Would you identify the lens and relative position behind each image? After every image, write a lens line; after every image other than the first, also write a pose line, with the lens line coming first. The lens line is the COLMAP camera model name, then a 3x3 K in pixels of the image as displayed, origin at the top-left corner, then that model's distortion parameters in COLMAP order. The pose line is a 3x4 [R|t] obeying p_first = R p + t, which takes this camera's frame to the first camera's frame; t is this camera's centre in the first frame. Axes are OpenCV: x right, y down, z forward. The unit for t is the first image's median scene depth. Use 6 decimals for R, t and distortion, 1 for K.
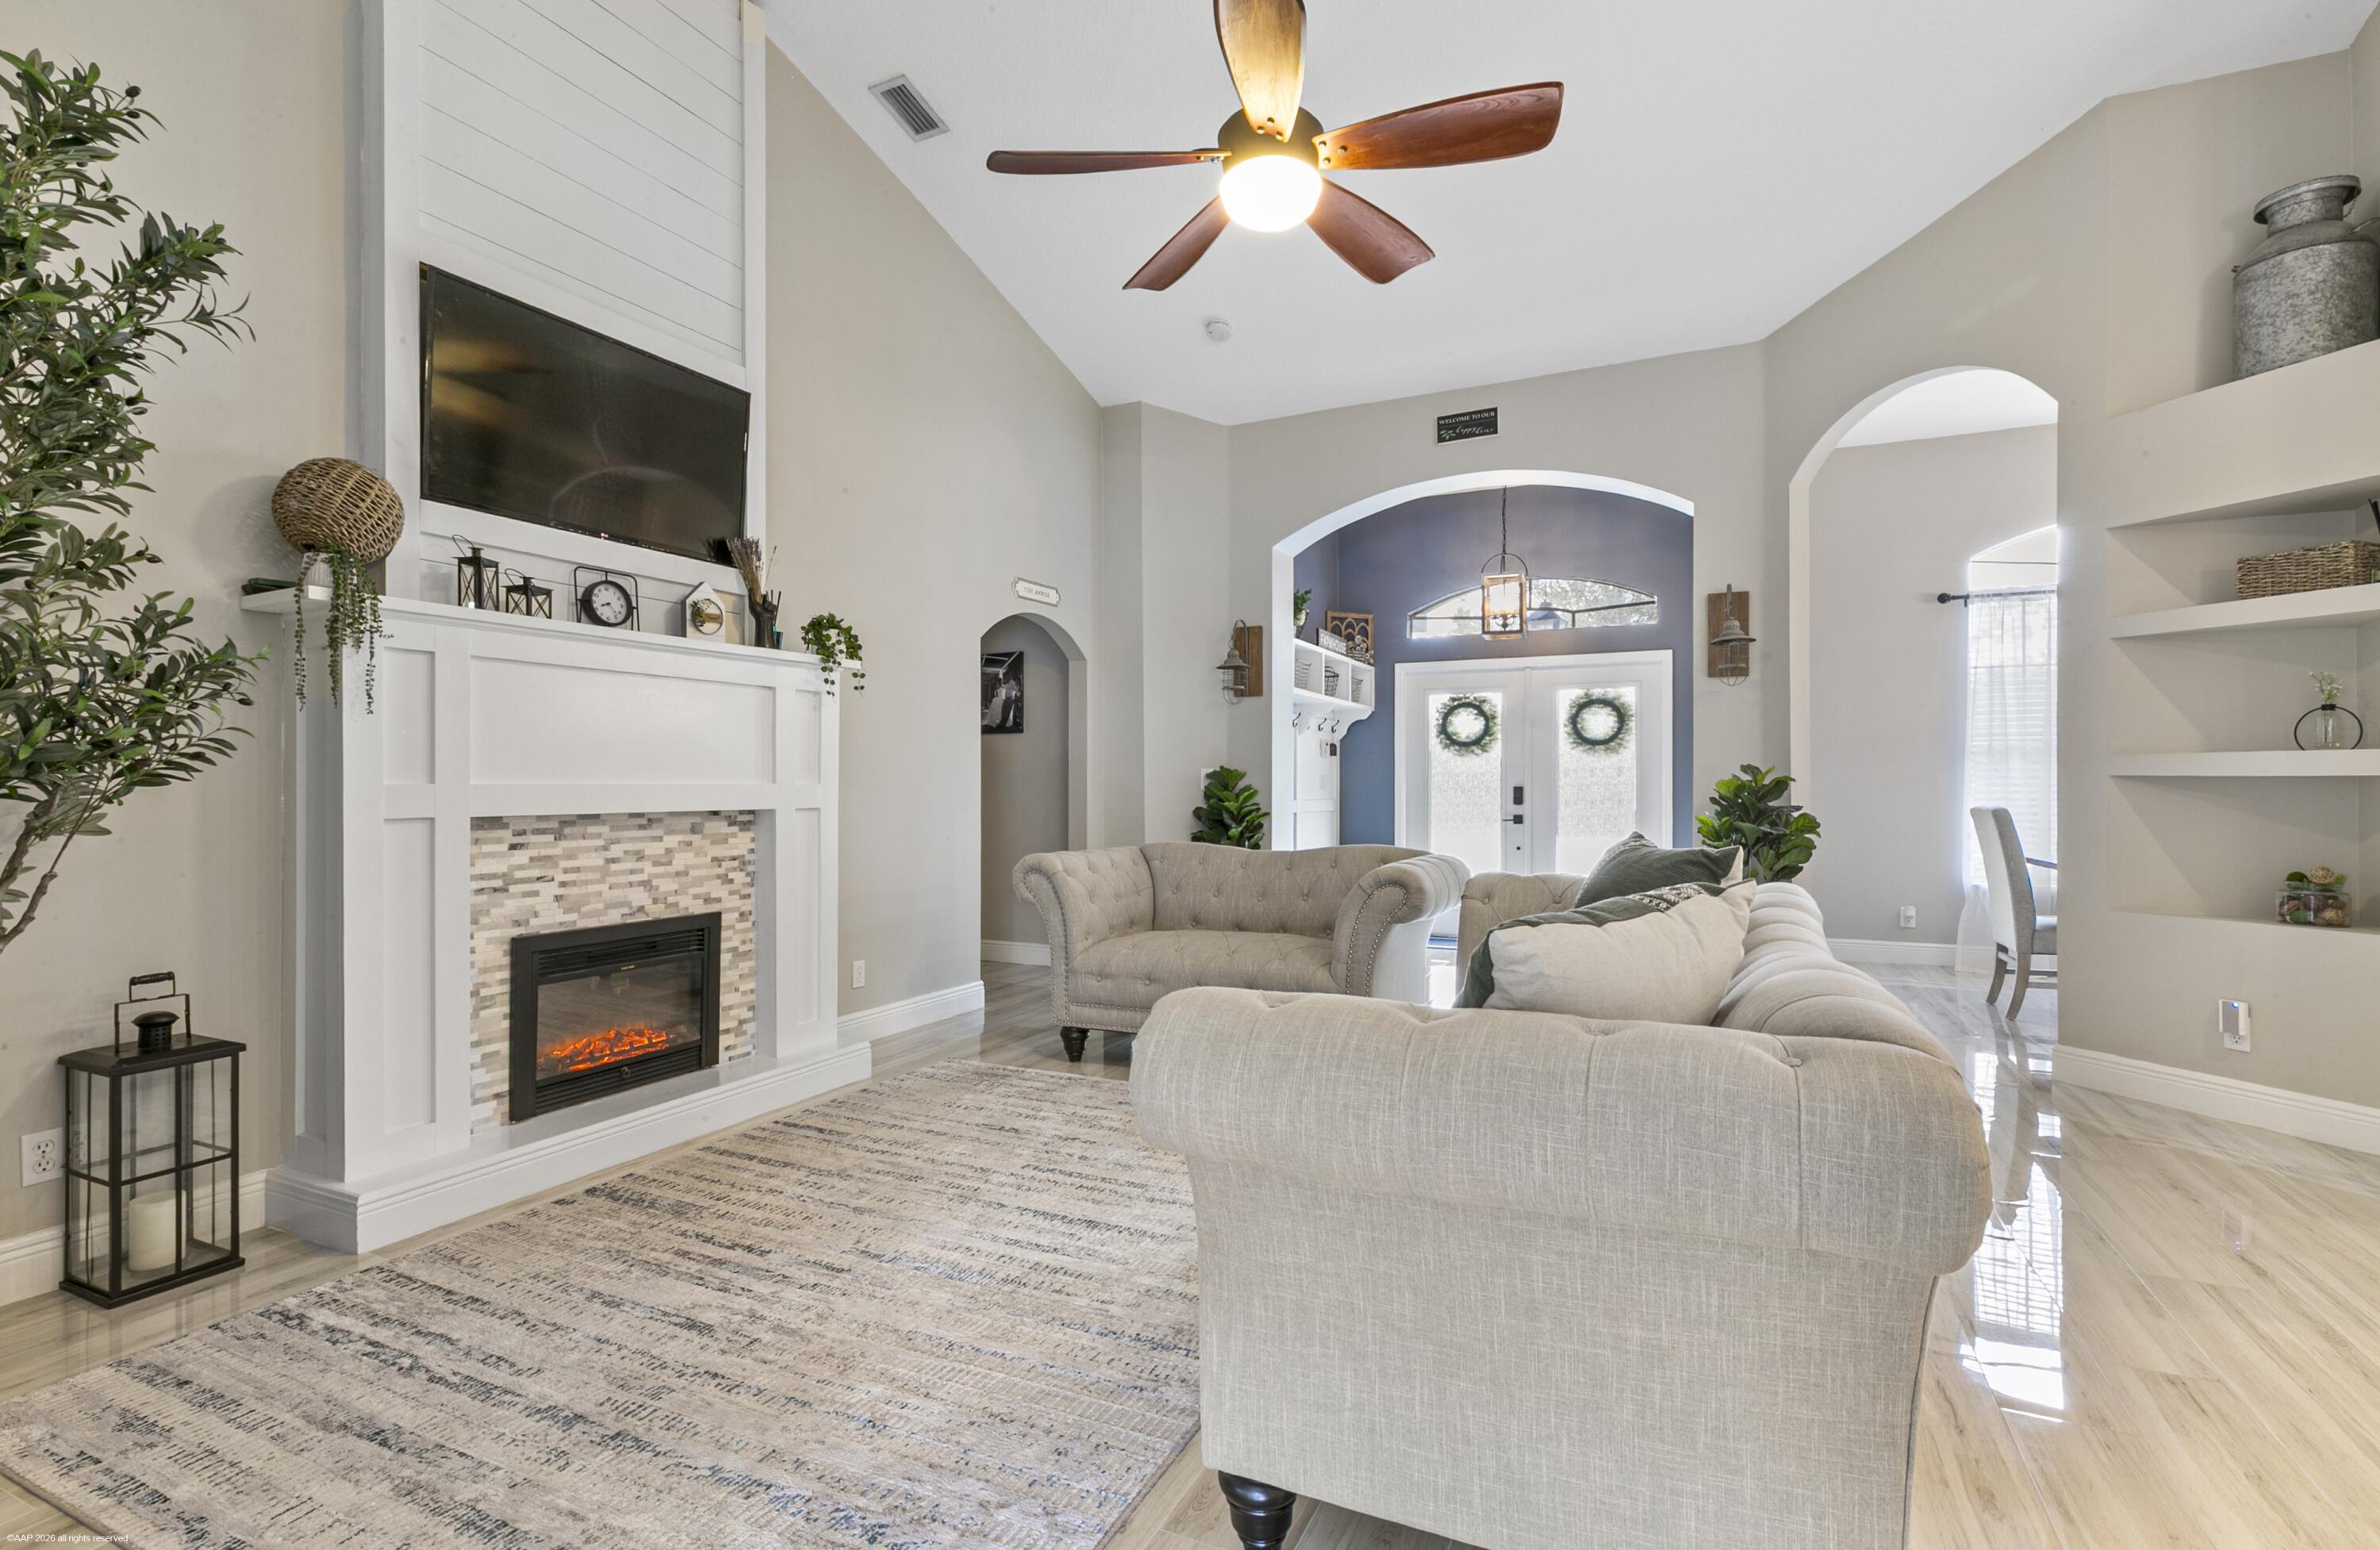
lens RADIAL K [[1091.1, 0, 1190.2], [0, 1091.1, 789.8], [0, 0, 1]] dist [-0.002858, 0.000811]
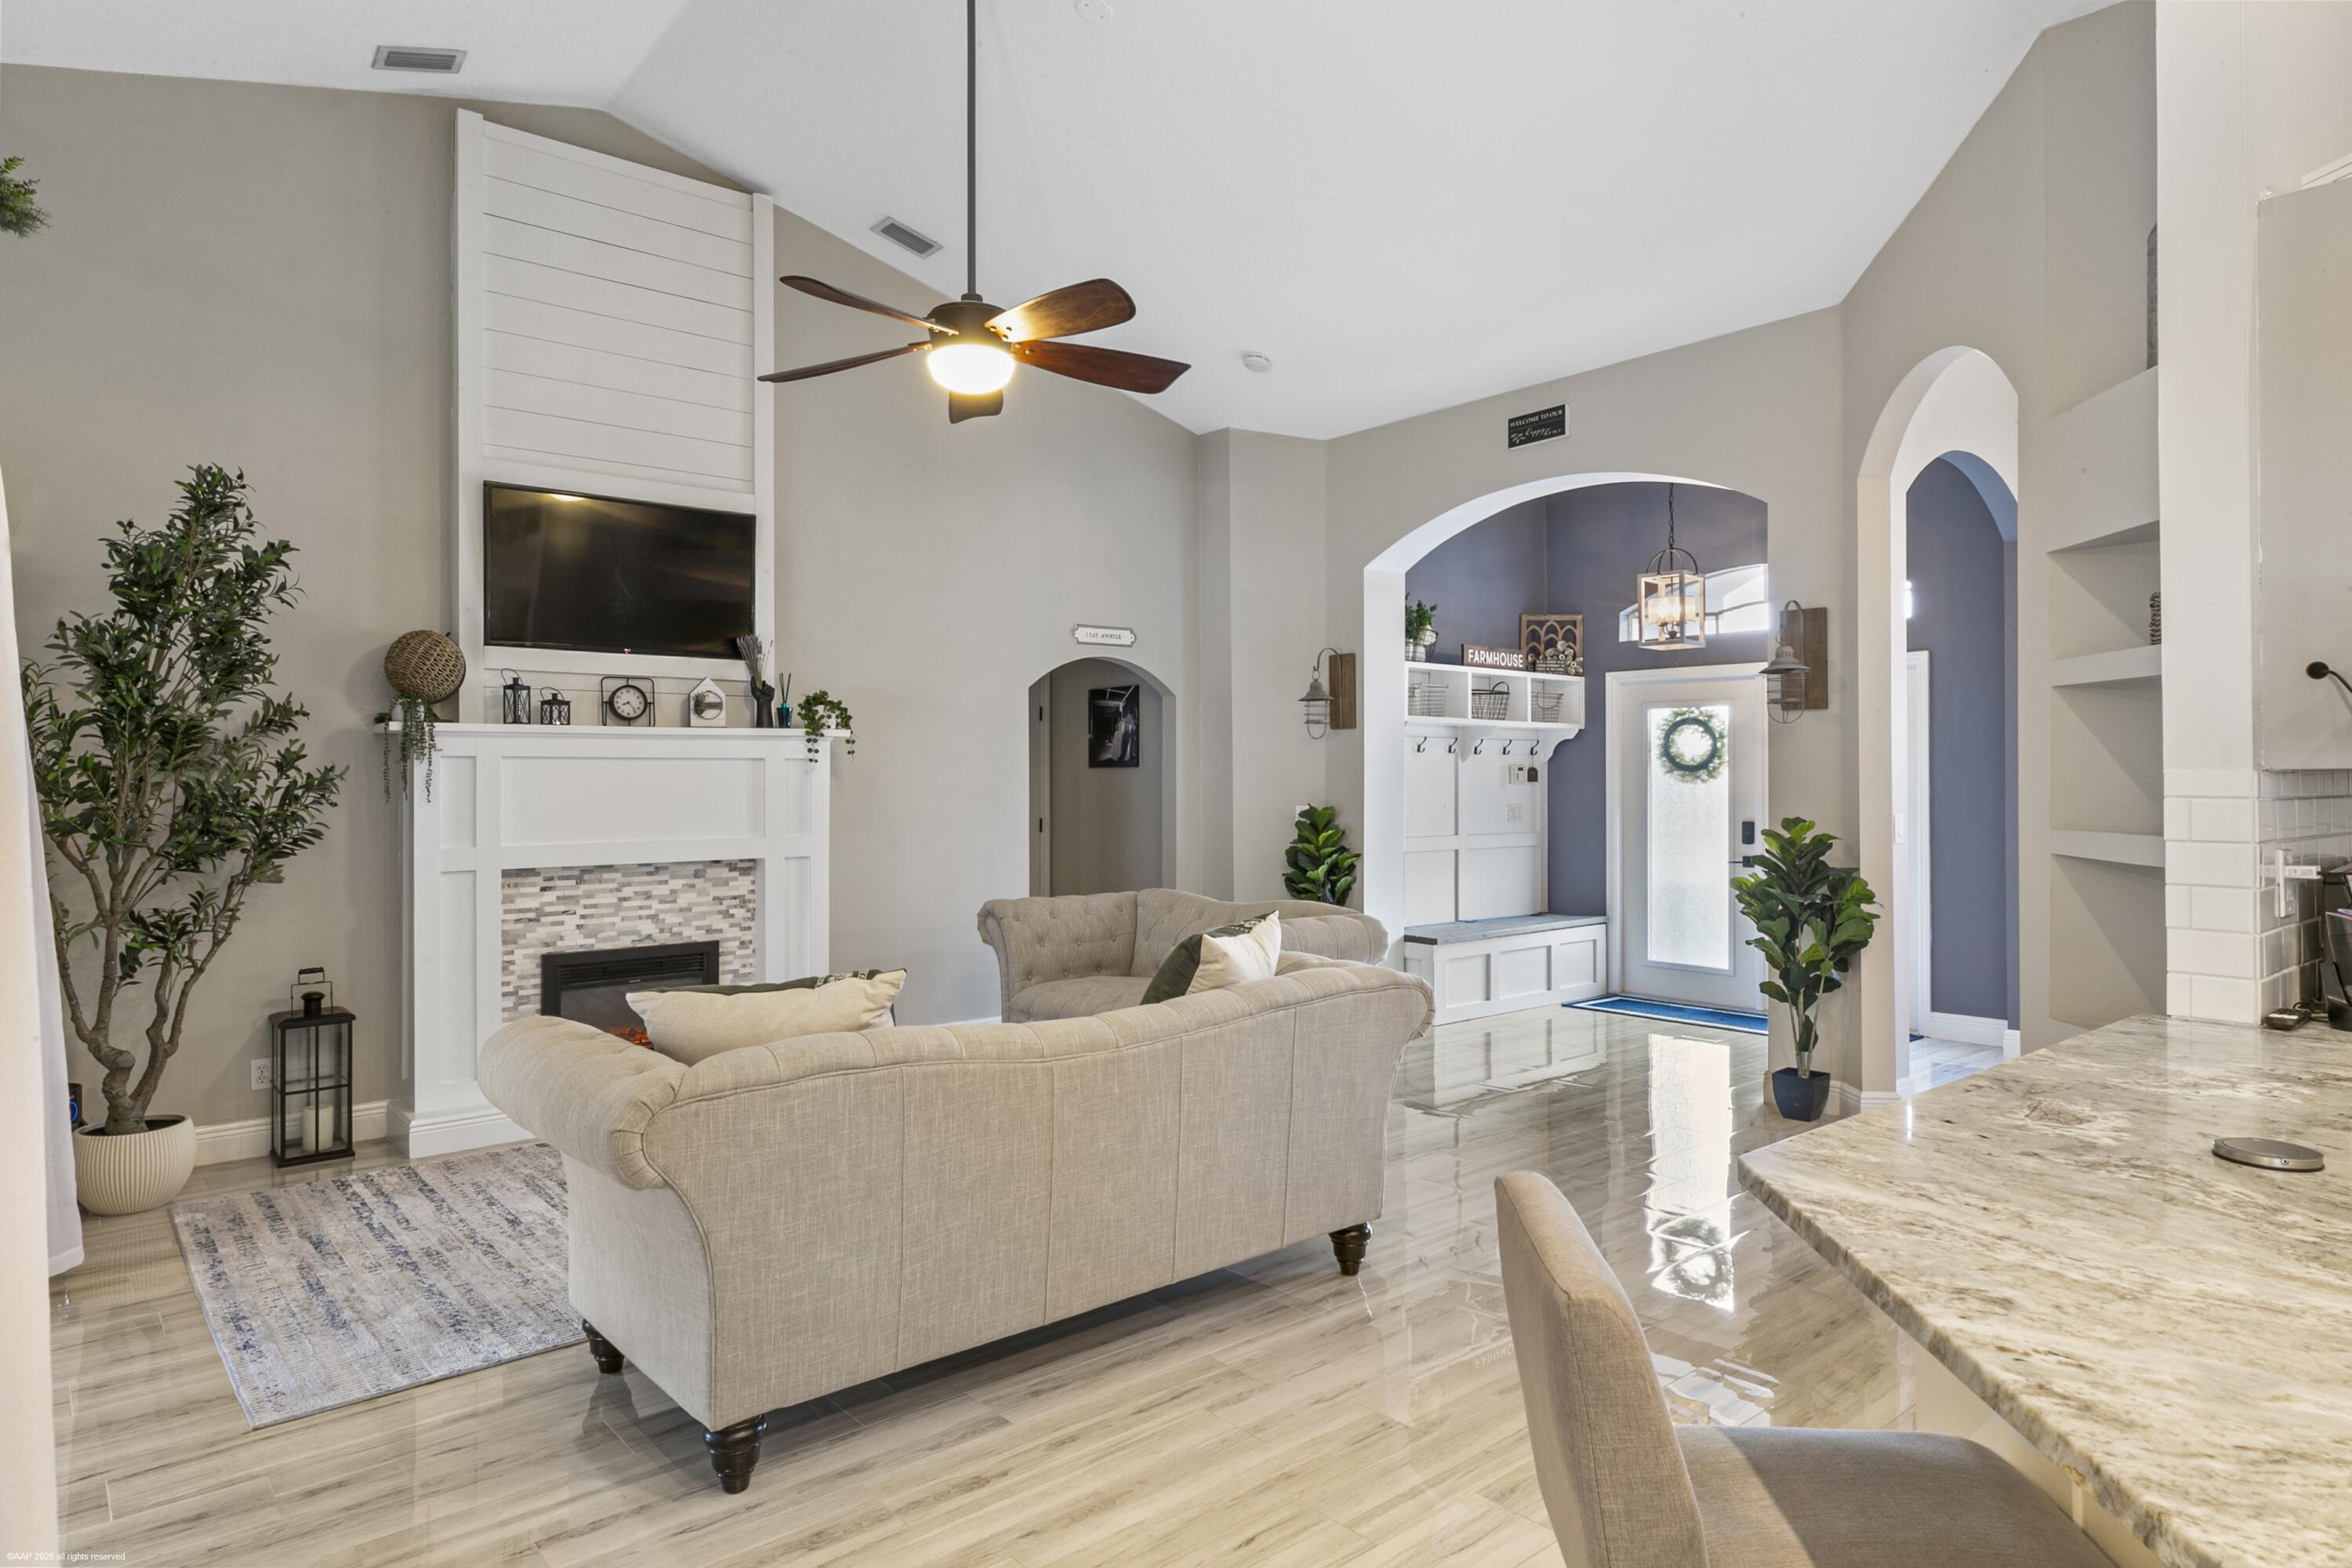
lens RADIAL K [[1359.1, 0, 1173.0], [0, 1359.1, 775.1], [0, 0, 1]] dist [-0.000995, -0.001218]
pose [[0.911440, -0.001225, -0.411430, 0.724573], [0.000199, 0.999997, -0.002539, -0.077871], [0.411432, 0.002232, 0.911438, -0.217055]]
